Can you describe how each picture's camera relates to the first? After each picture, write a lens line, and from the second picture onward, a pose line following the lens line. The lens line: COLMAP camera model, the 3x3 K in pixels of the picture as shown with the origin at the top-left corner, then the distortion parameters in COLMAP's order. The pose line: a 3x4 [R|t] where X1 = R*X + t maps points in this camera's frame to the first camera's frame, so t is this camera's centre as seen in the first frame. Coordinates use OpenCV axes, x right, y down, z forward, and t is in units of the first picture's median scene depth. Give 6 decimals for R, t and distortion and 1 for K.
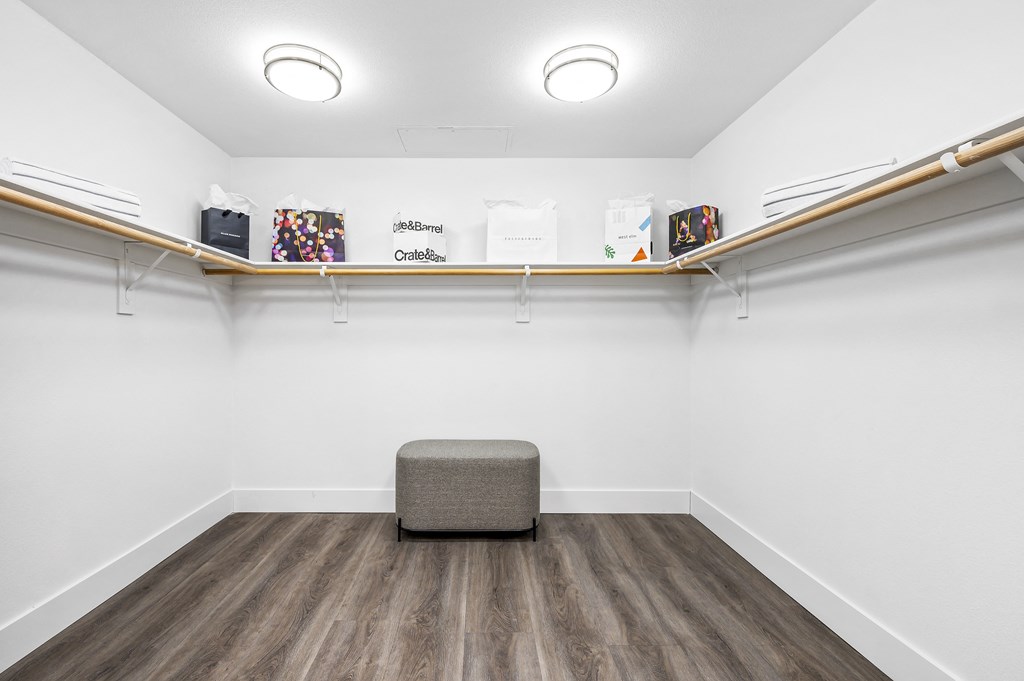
lens RADIAL K [[435.5, 0, 509.5], [0, 435.5, 342.8], [0, 0, 1]] dist [-0.002370, -0.000141]
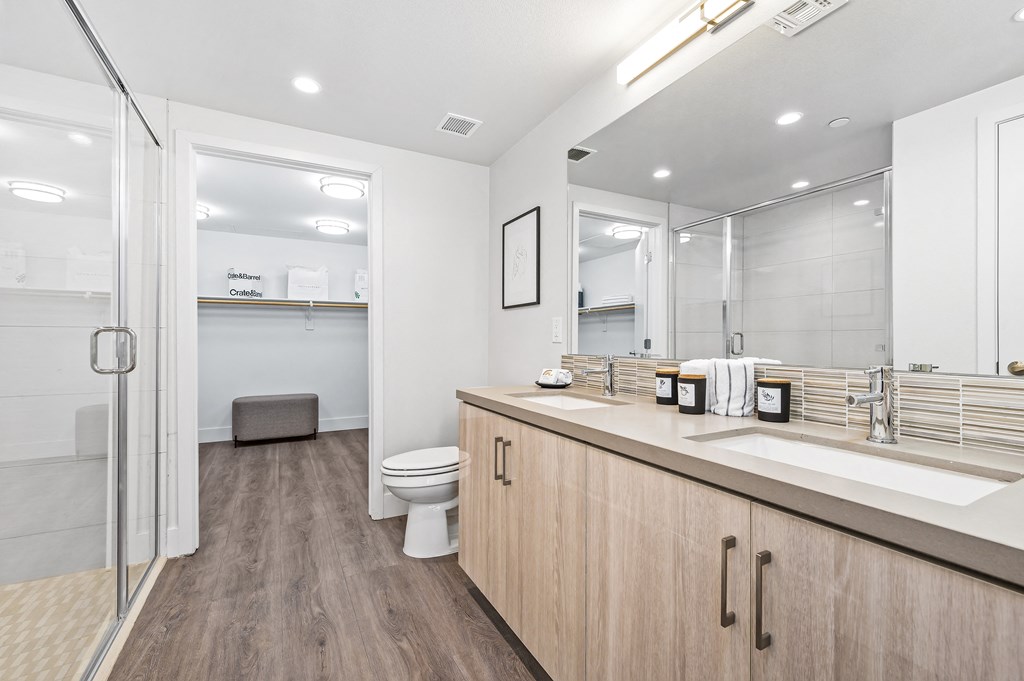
lens RADIAL K [[435.5, 0, 514.7], [0, 435.5, 341.4], [0, 0, 1]] dist [-0.002370, -0.000141]
pose [[0.908615, -0.002208, 0.417630, 0.053176], [-0.001390, 0.999964, 0.008312, -0.015395], [-0.417633, -0.008133, 0.908579, -1.131681]]
